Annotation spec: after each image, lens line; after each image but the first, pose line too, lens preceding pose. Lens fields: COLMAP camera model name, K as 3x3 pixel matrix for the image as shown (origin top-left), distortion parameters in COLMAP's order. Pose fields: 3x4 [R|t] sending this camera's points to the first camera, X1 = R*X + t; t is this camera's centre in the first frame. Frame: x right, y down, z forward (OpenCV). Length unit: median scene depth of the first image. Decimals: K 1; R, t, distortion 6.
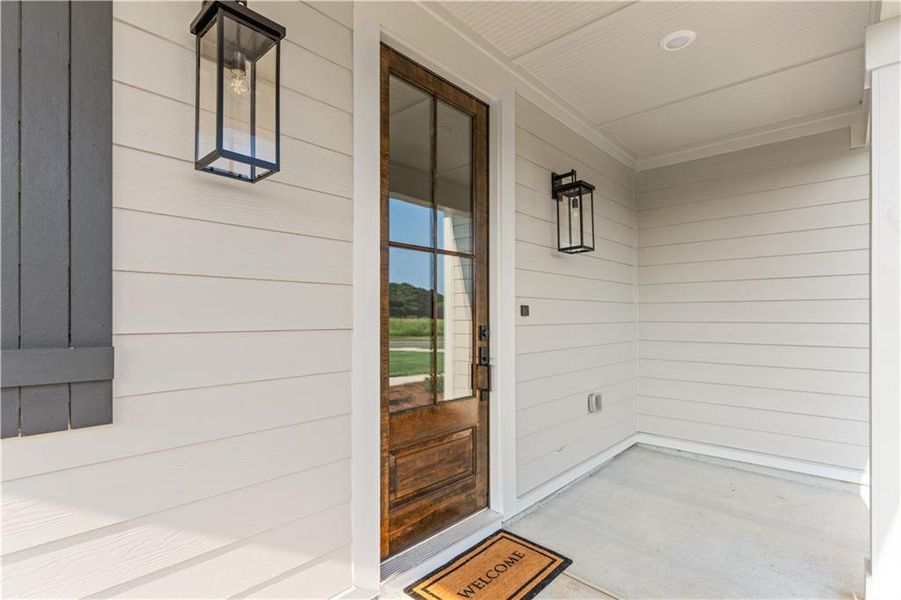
lens RADIAL K [[426.7, 0, 453.3], [0, 426.7, 314.0], [0, 0, 1]] dist [0.001461, 0.000272]
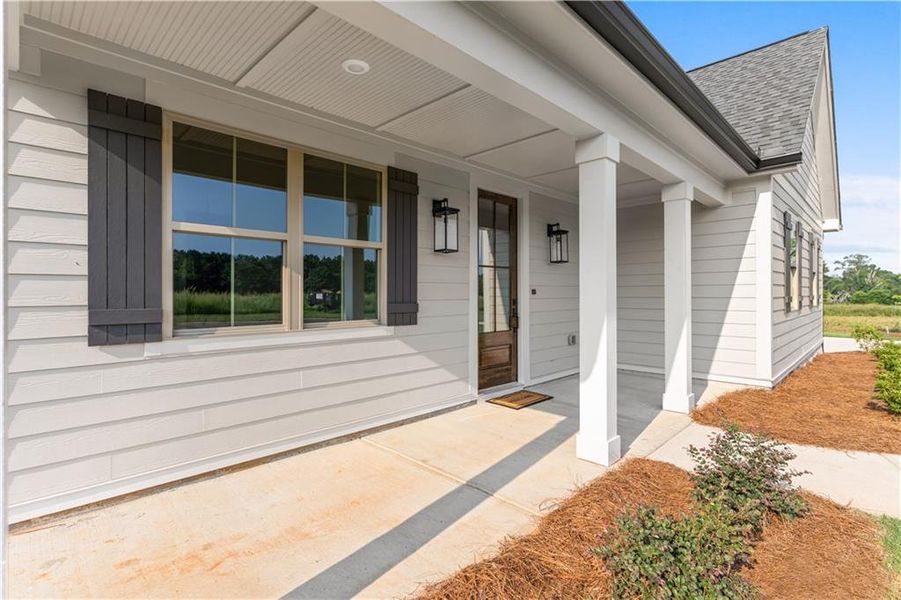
lens RADIAL K [[433.7, 0, 451.6], [0, 433.7, 293.7], [0, 0, 1]] dist [0.000579, 0.000772]
pose [[0.999452, -0.001484, -0.033055, -0.178574], [0.001680, 0.999981, 0.005899, -0.012518], [0.033046, -0.005952, 0.999436, -1.227365]]
